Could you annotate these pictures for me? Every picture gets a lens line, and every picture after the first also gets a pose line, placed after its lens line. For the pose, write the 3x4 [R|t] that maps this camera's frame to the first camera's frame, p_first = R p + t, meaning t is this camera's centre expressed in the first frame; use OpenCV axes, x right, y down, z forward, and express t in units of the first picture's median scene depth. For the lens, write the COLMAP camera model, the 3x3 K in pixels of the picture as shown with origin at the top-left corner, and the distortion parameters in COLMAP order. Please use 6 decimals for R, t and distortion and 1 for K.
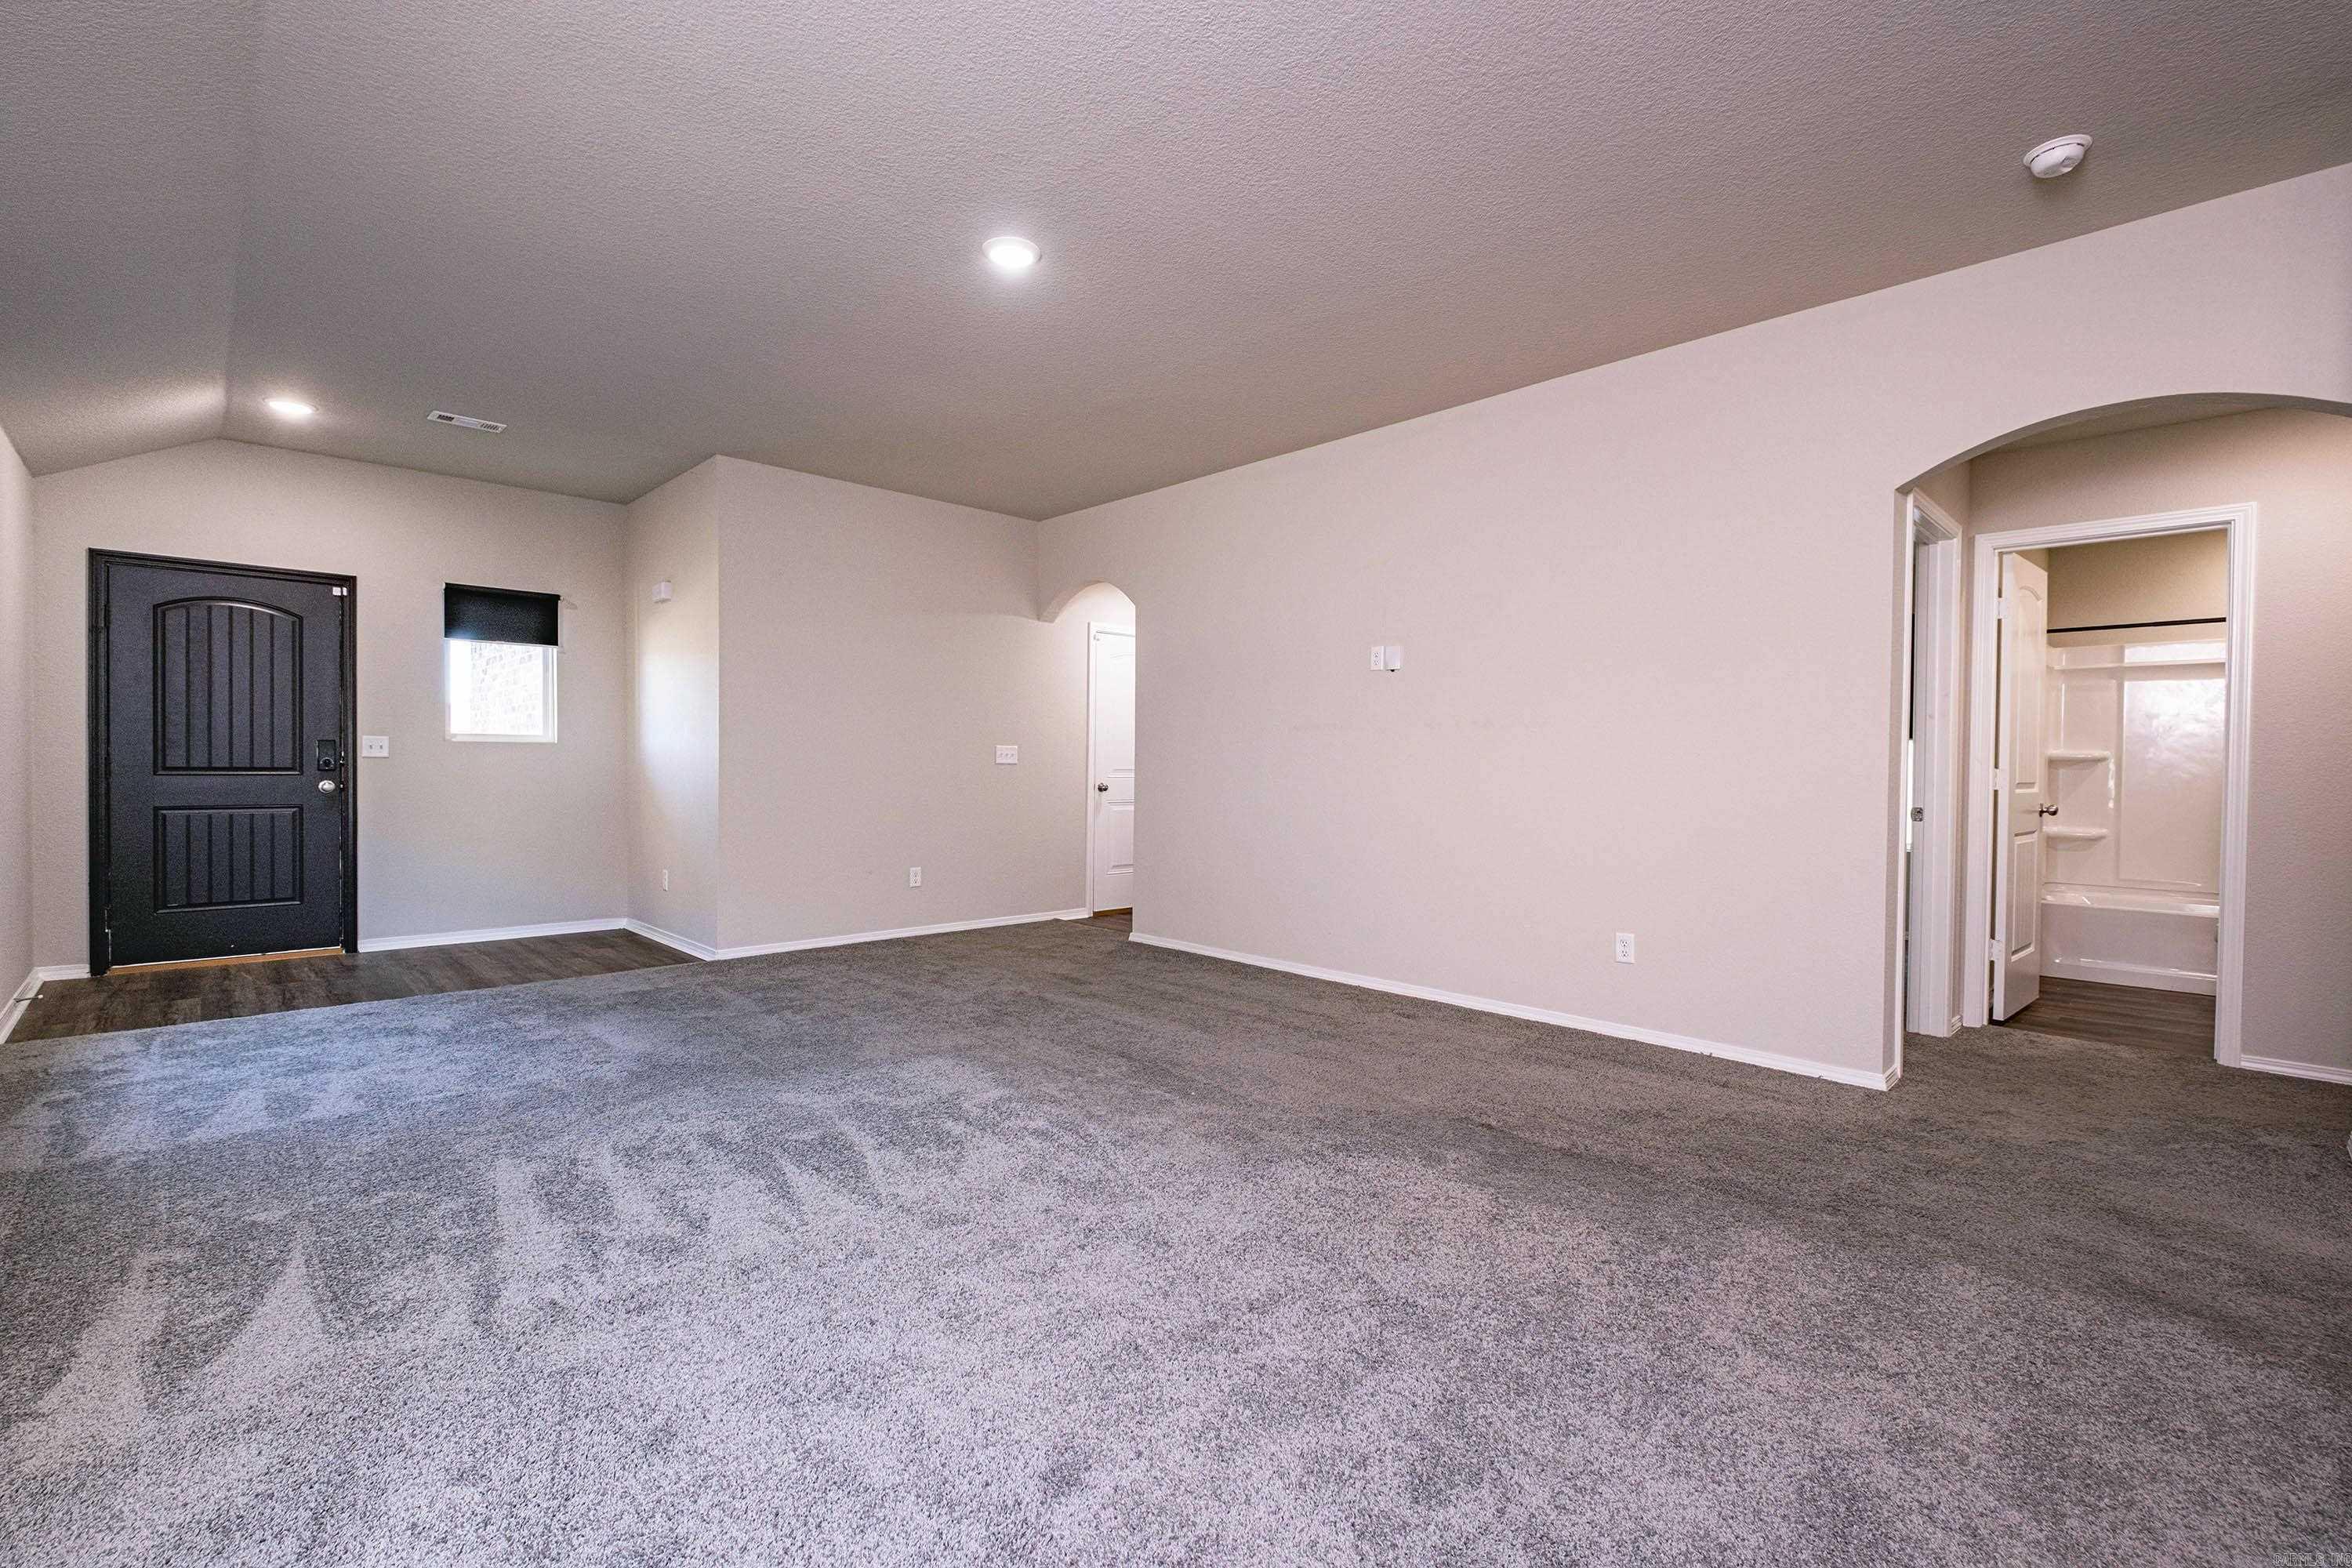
lens RADIAL K [[1019.3, 0, 1178.2], [0, 1019.3, 776.6], [0, 0, 1]] dist [0.001204, -0.000014]
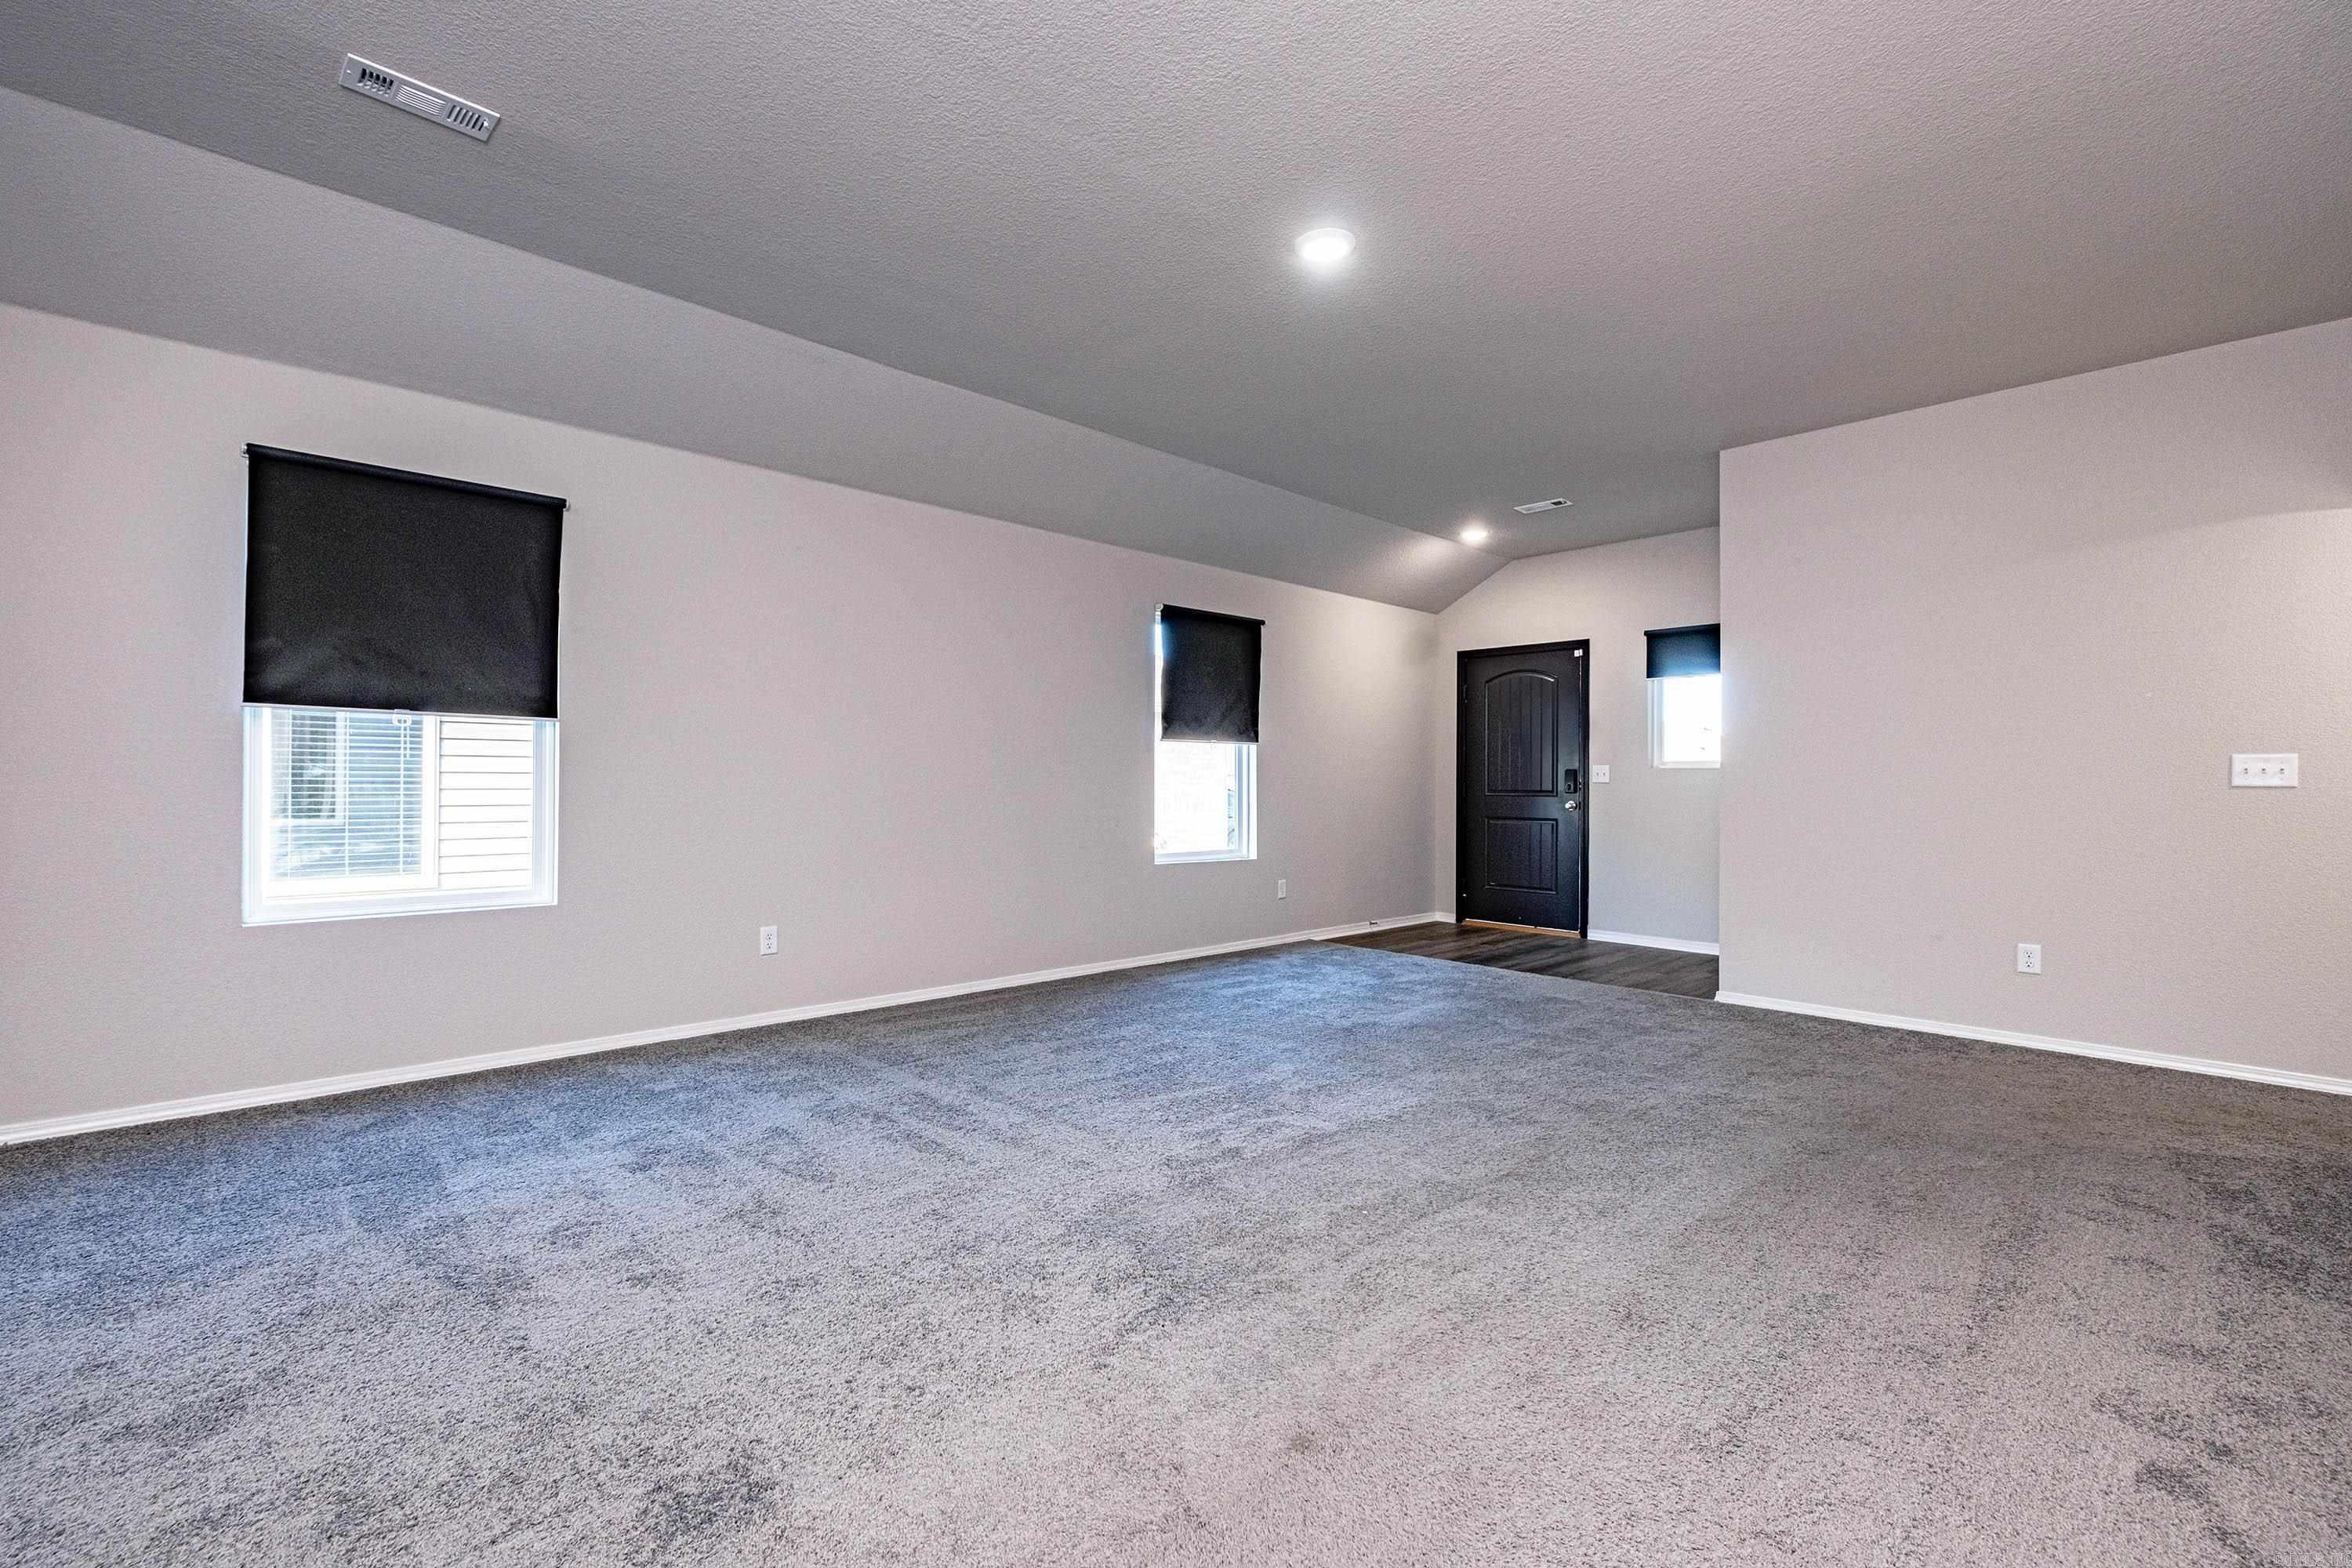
lens RADIAL K [[1019.3, 0, 1178.2], [0, 1019.3, 776.6], [0, 0, 1]] dist [0.001204, -0.000014]
pose [[0.000224, -0.013641, -0.999907, 0.457400], [-0.019887, 0.999709, -0.013643, 0.000619], [0.999802, 0.019888, -0.000047, 0.504501]]
